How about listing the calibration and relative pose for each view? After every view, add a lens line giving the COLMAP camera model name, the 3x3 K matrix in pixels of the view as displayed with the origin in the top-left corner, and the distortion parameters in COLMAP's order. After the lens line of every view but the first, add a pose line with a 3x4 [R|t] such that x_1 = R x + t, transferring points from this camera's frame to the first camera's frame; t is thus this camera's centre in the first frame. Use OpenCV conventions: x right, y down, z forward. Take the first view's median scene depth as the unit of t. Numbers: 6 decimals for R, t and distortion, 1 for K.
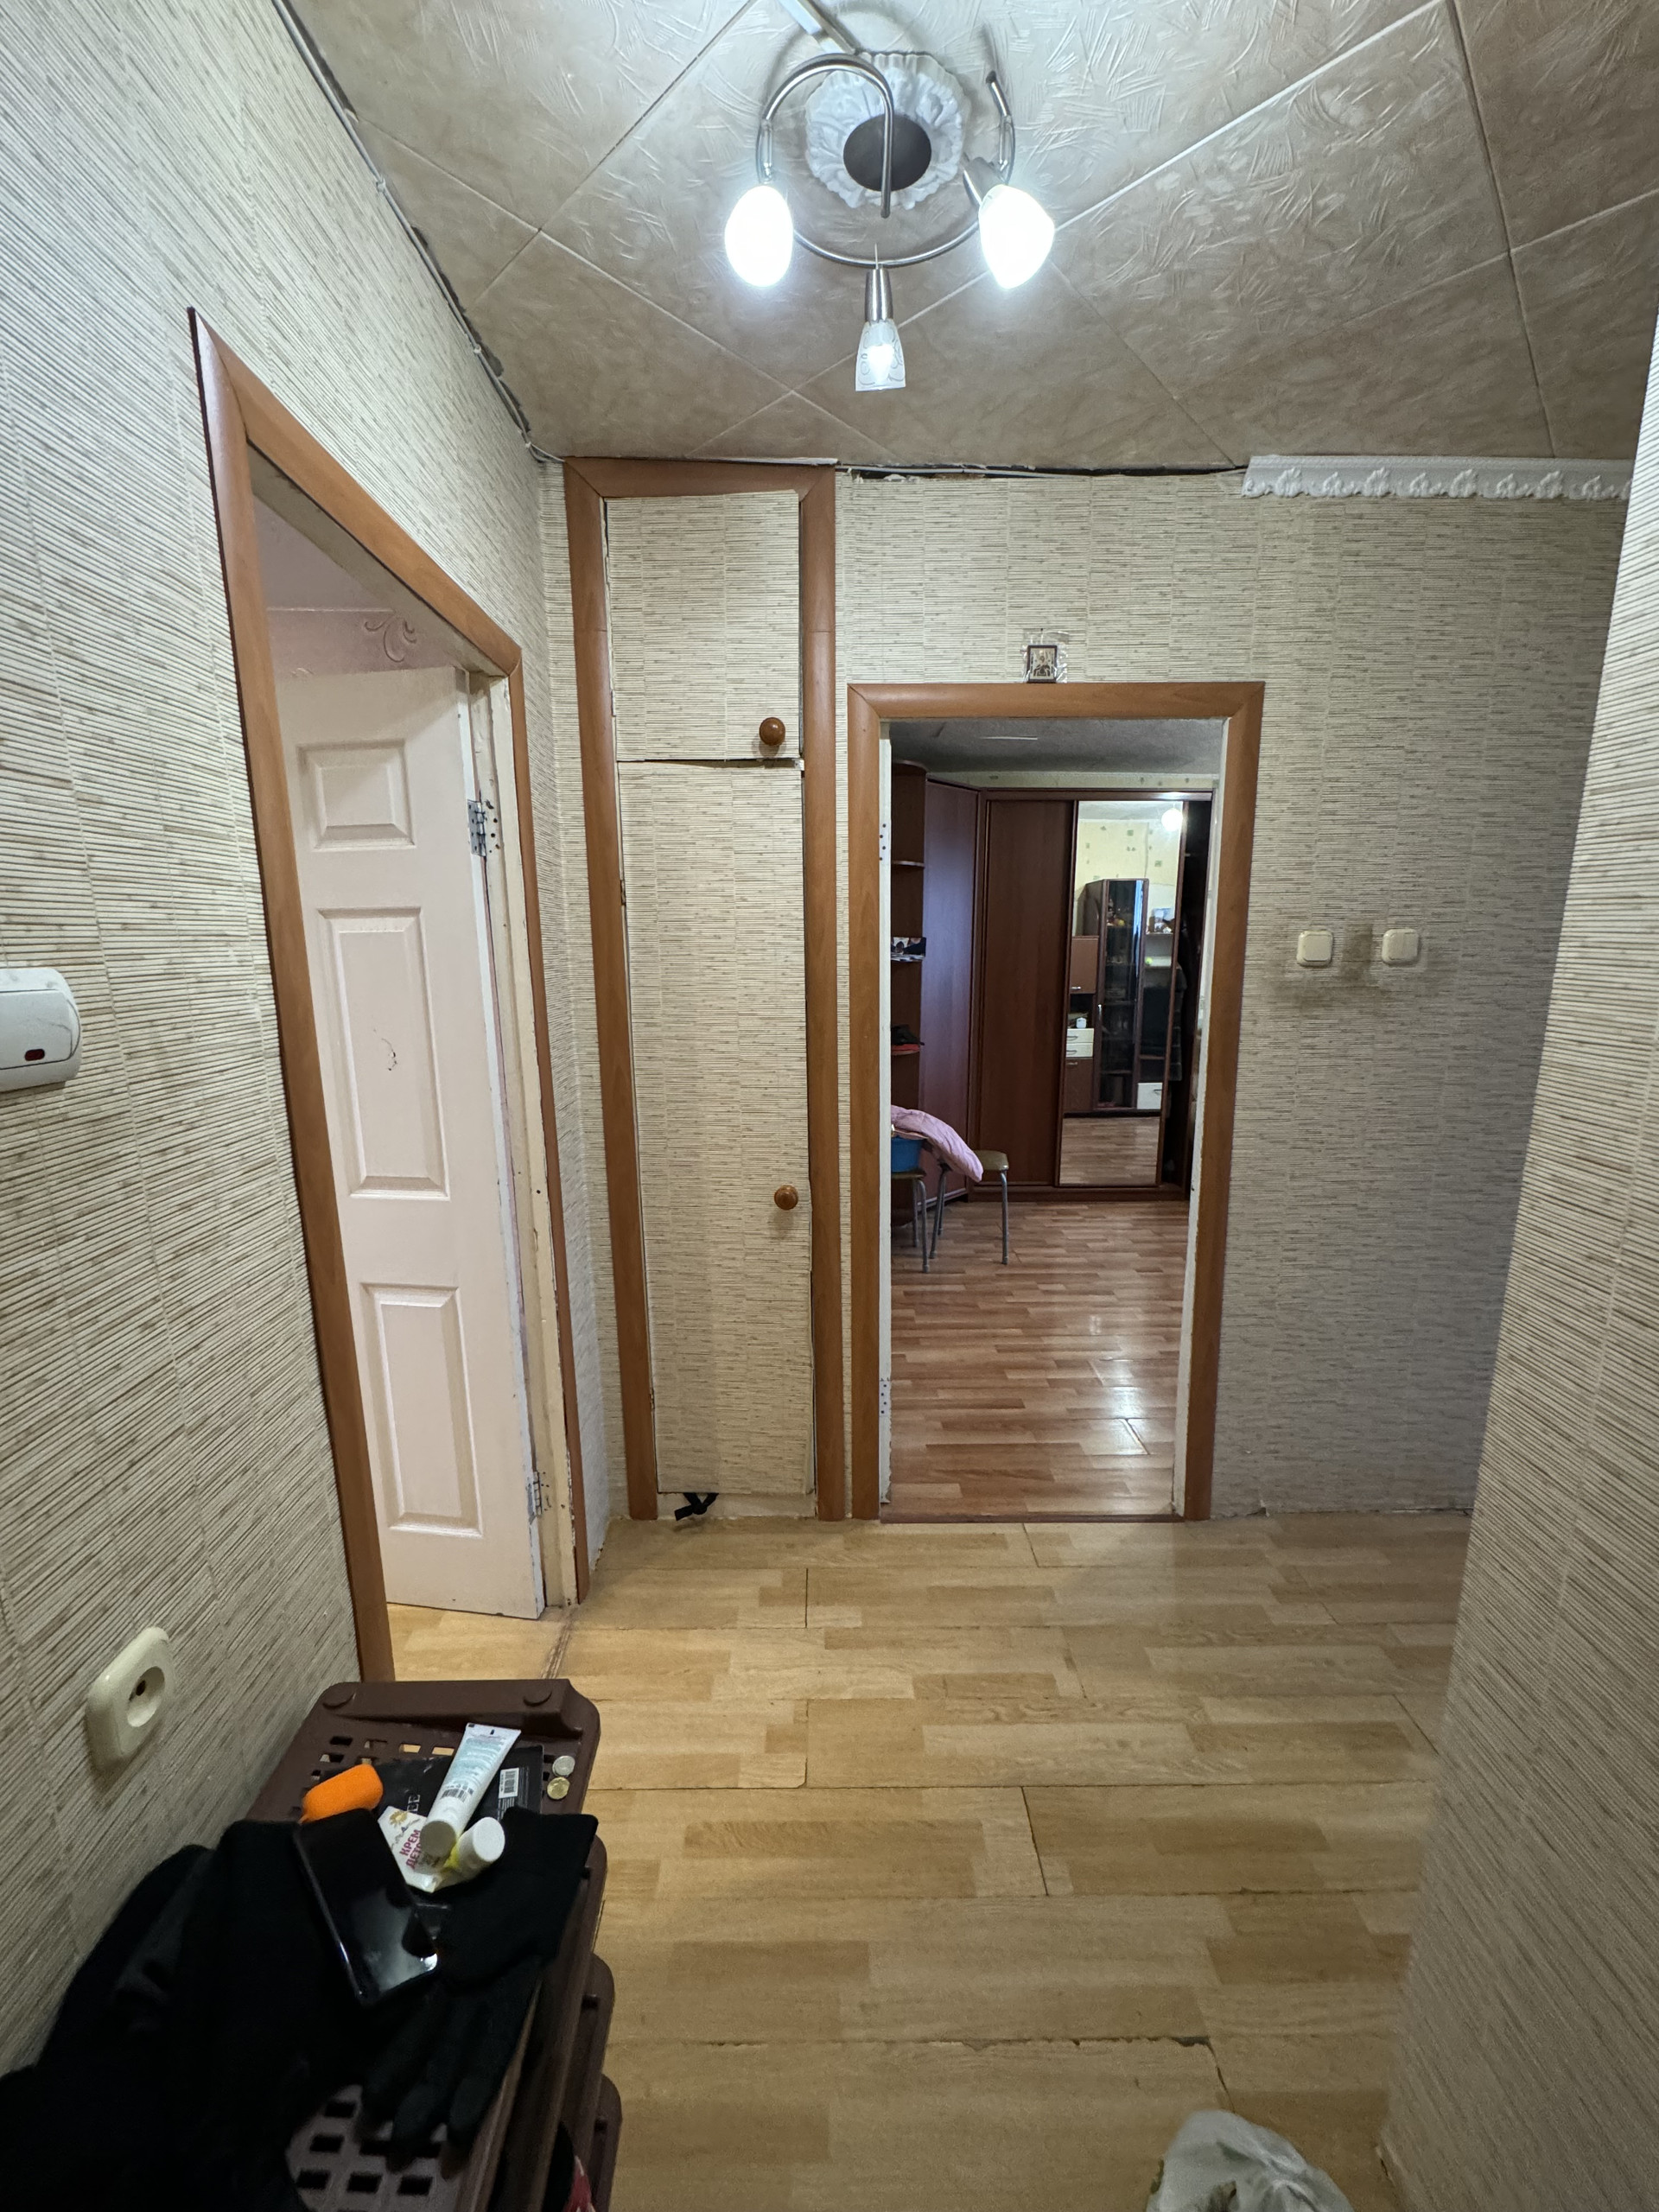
lens RADIAL K [[879.4, 0, 822.2], [0, 879.4, 1106.5], [0, 0, 1]] dist [0.001449, -0.000067]
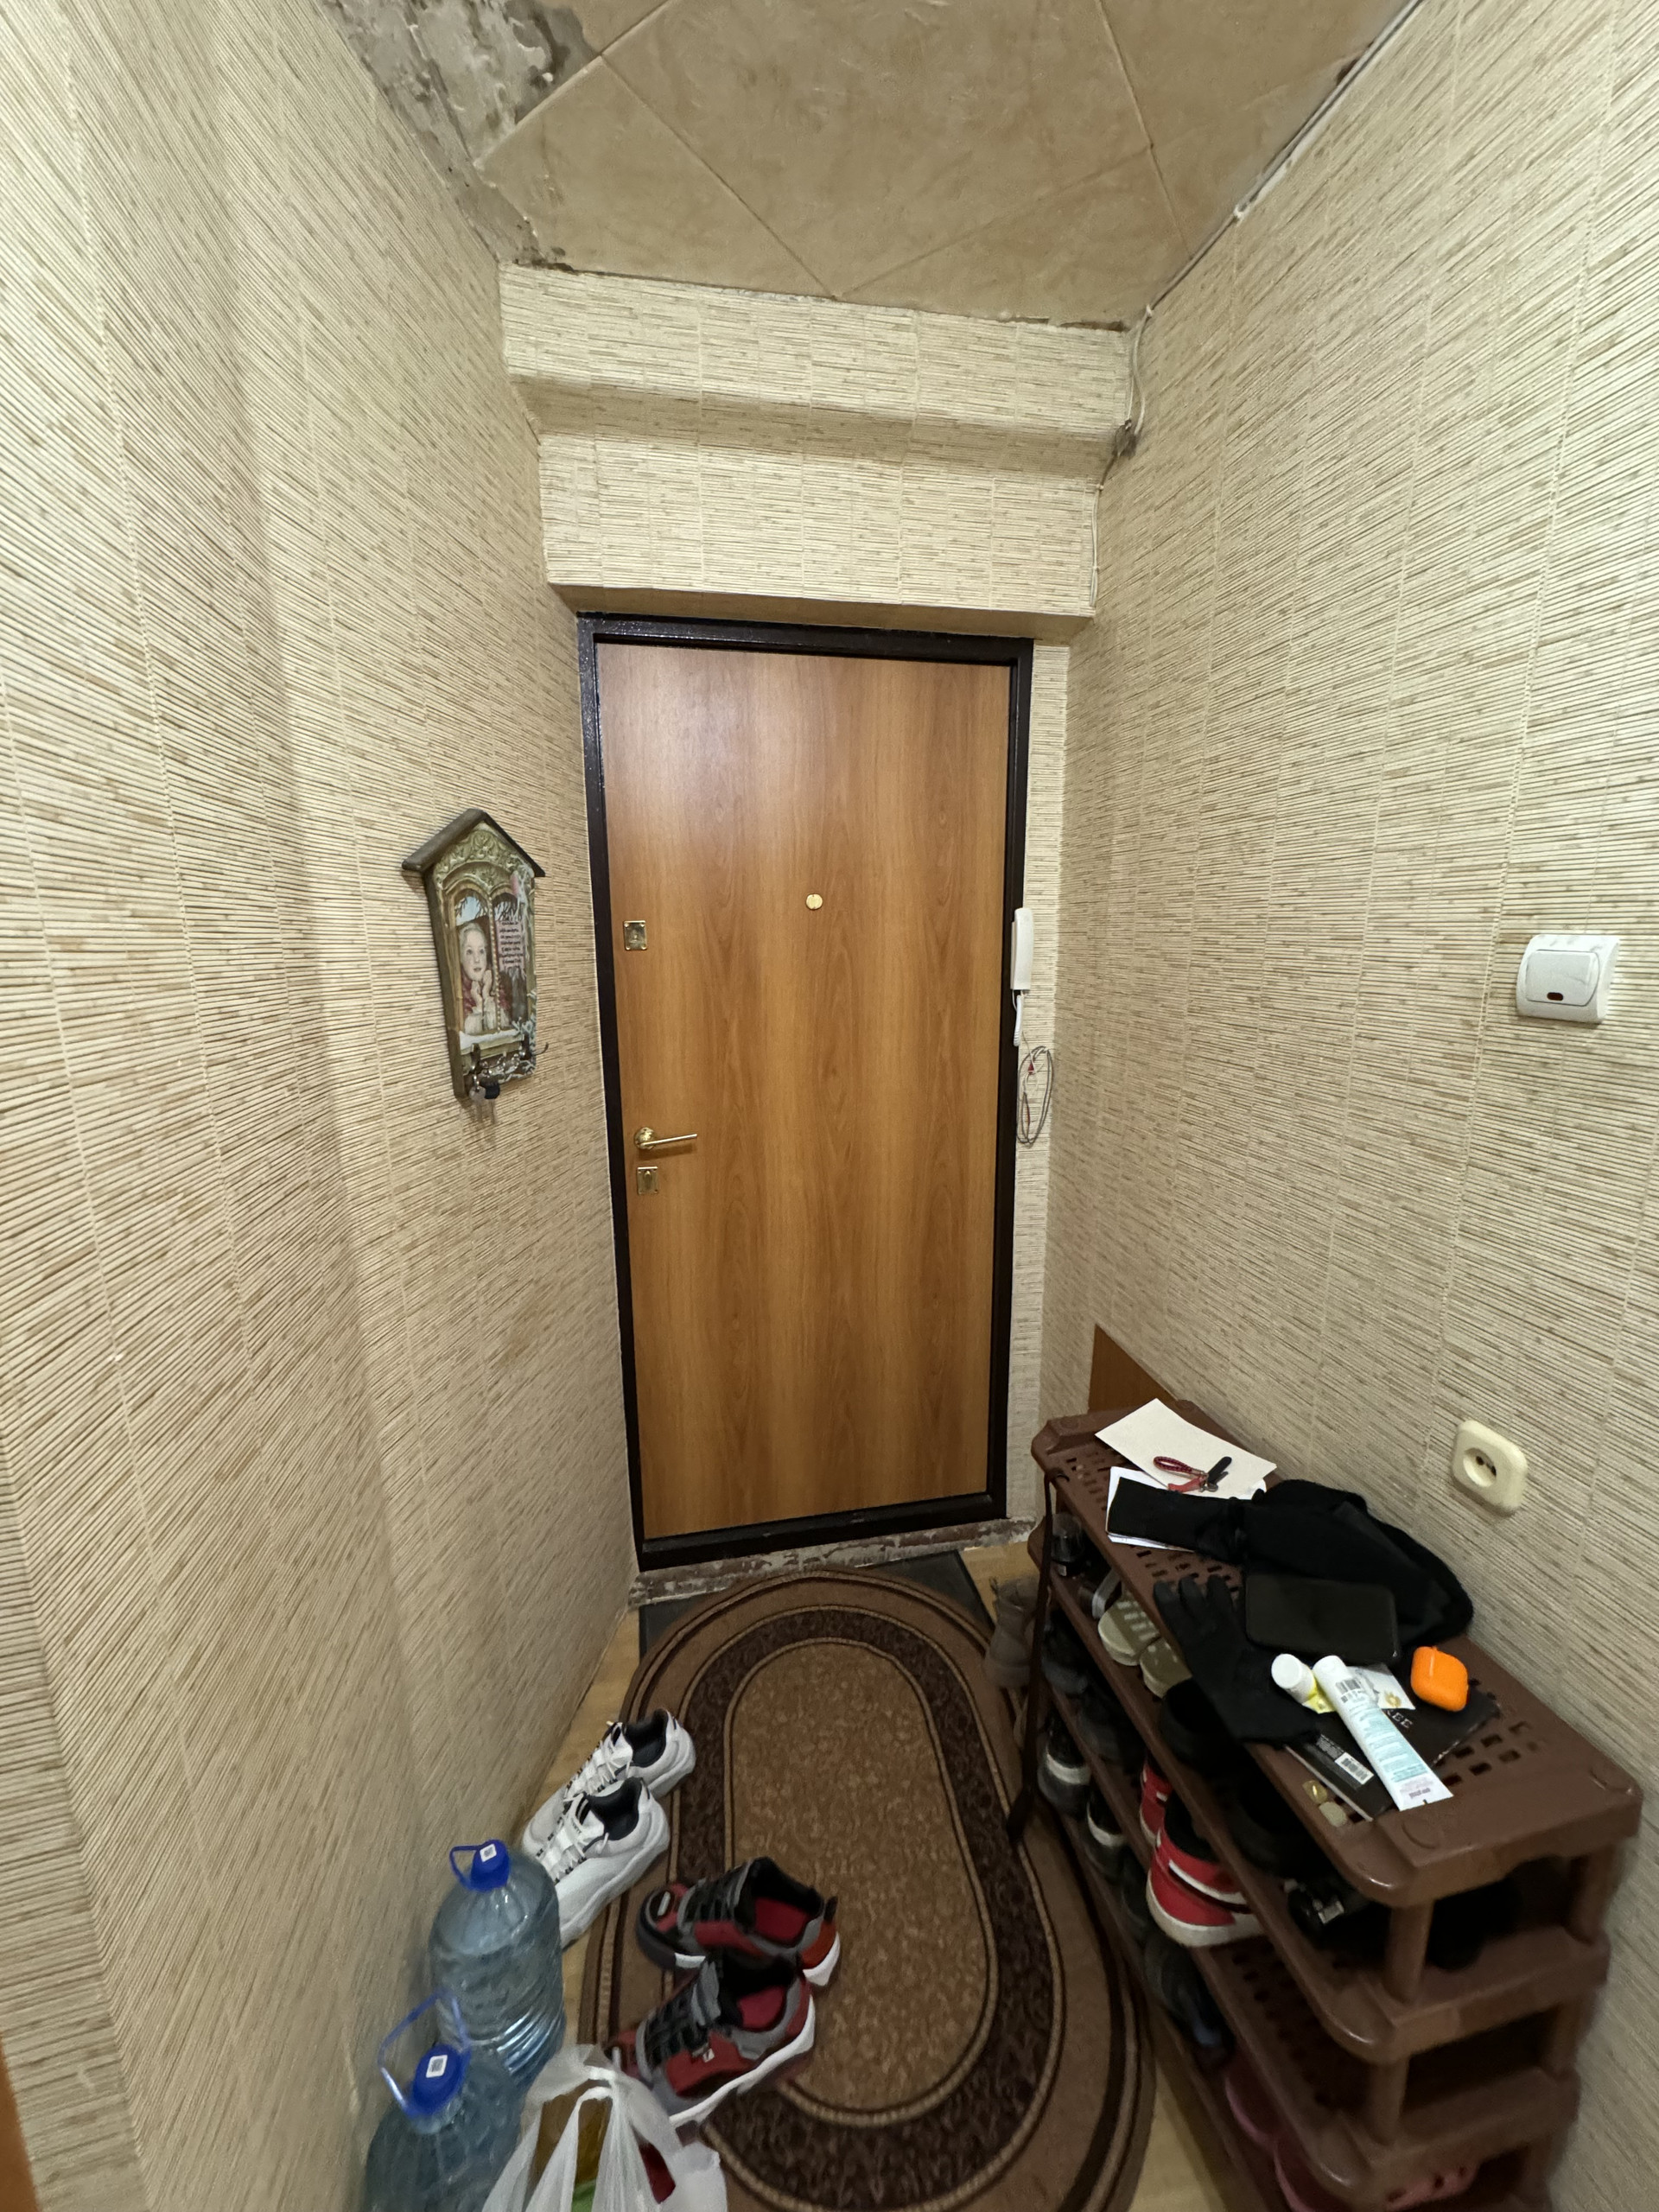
lens RADIAL K [[879.4, 0, 832.1], [0, 879.4, 1102.3], [0, 0, 1]] dist [0.001449, -0.000067]
pose [[-0.981333, 0.053185, -0.184817, 0.457846], [-0.020962, 0.925694, 0.377692, -0.364142], [0.191172, 0.374515, -0.907299, 1.881894]]
